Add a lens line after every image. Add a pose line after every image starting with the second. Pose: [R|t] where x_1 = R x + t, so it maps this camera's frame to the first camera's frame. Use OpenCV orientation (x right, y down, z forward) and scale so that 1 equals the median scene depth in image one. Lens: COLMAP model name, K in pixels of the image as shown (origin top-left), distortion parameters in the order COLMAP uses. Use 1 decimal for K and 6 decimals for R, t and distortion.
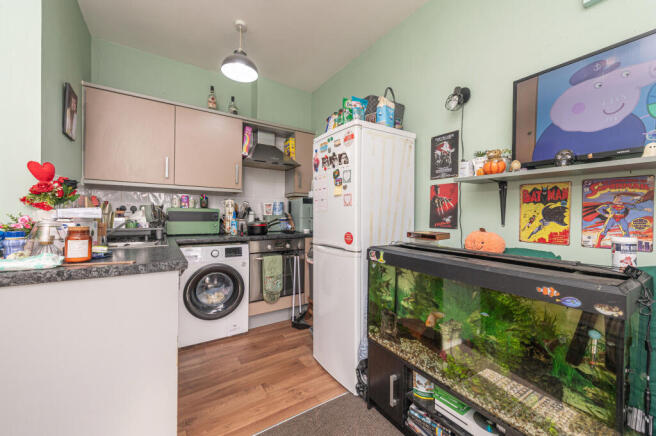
lens RADIAL K [[255.6, 0, 325.1], [0, 255.6, 215.0], [0, 0, 1]] dist [0.001161, -0.000533]
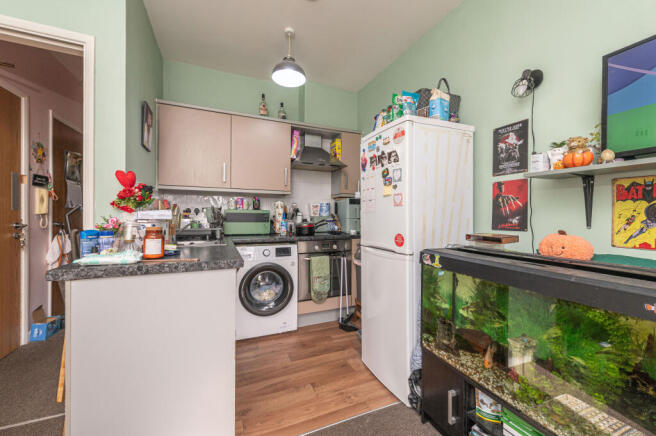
lens RADIAL K [[255.6, 0, 325.1], [0, 255.6, 215.0], [0, 0, 1]] dist [0.001161, -0.000533]
pose [[0.984639, -0.004257, -0.174549, -0.013229], [0.003682, 0.999987, -0.003615, -0.000136], [0.174562, 0.002917, 0.984642, 0.011991]]
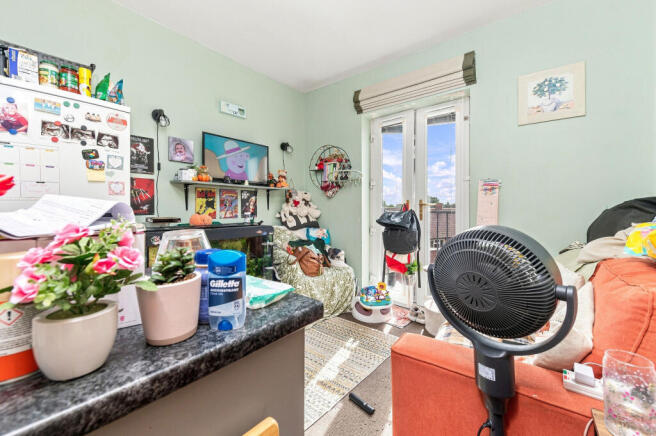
lens RADIAL K [[263.7, 0, 327.4], [0, 263.7, 213.4], [0, 0, 1]] dist [-0.008723, 0.000151]
pose [[-0.292219, -0.038692, 0.955568, -1.018662], [-0.012957, 0.999250, 0.036499, -0.012645], [-0.956264, -0.001715, -0.292501, 0.534637]]
